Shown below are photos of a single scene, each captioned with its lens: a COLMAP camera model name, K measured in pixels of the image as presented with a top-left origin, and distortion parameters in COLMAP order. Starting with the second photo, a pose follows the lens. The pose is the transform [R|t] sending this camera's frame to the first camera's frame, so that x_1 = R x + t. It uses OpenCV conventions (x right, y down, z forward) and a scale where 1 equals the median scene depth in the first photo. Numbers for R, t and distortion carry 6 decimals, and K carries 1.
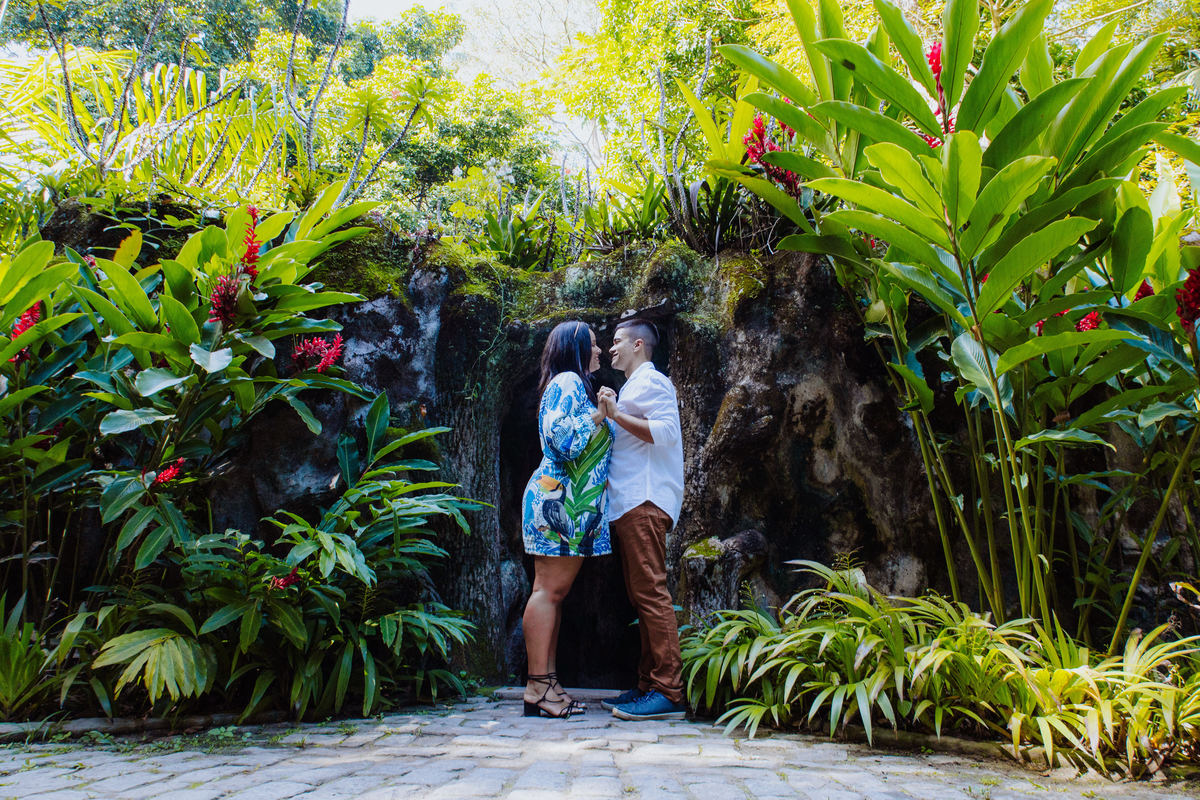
lens RADIAL K [[782.3, 0, 600.0], [0, 782.3, 400.0], [0, 0, 1]] dist [0.010469, -0.002369]
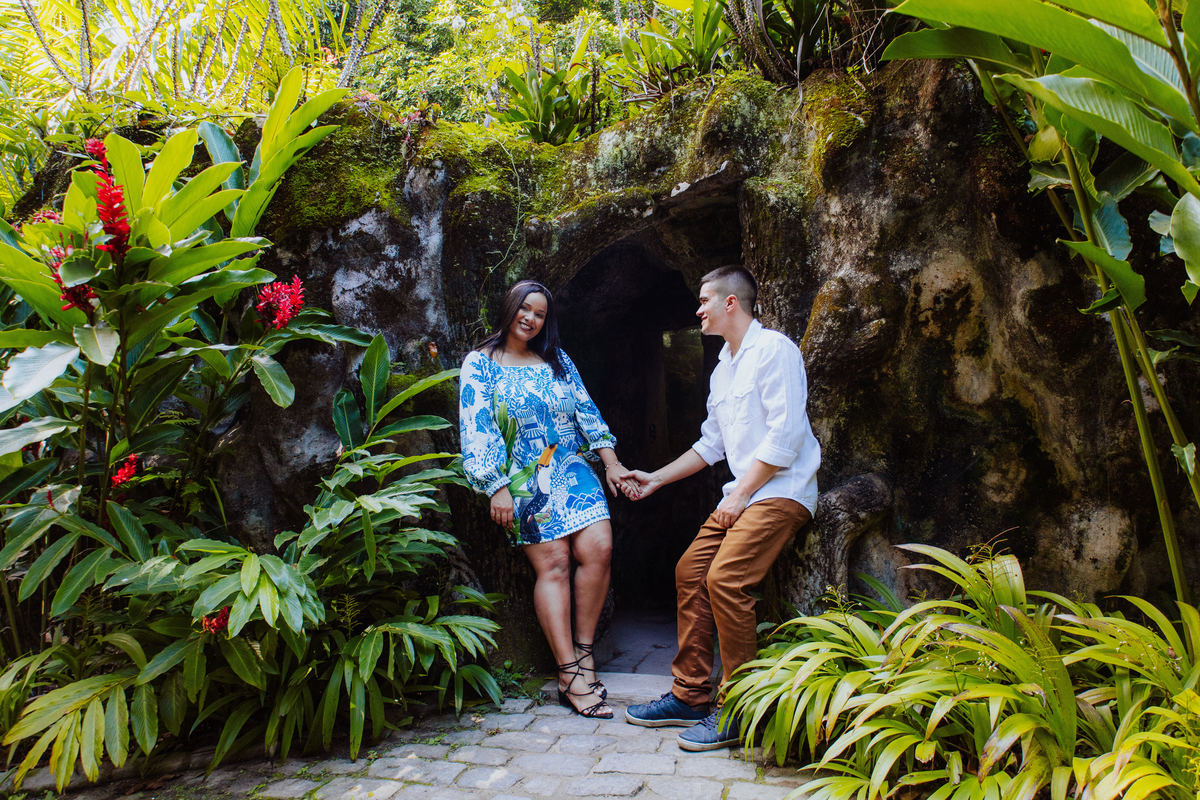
lens RADIAL K [[782.3, 0, 600.0], [0, 782.3, 400.0], [0, 0, 1]] dist [0.010469, -0.002369]
pose [[0.967986, -0.072209, -0.240392, 0.131055], [0.118668, 0.975586, 0.184795, -0.064752], [0.221180, -0.207406, 0.952923, 0.257377]]
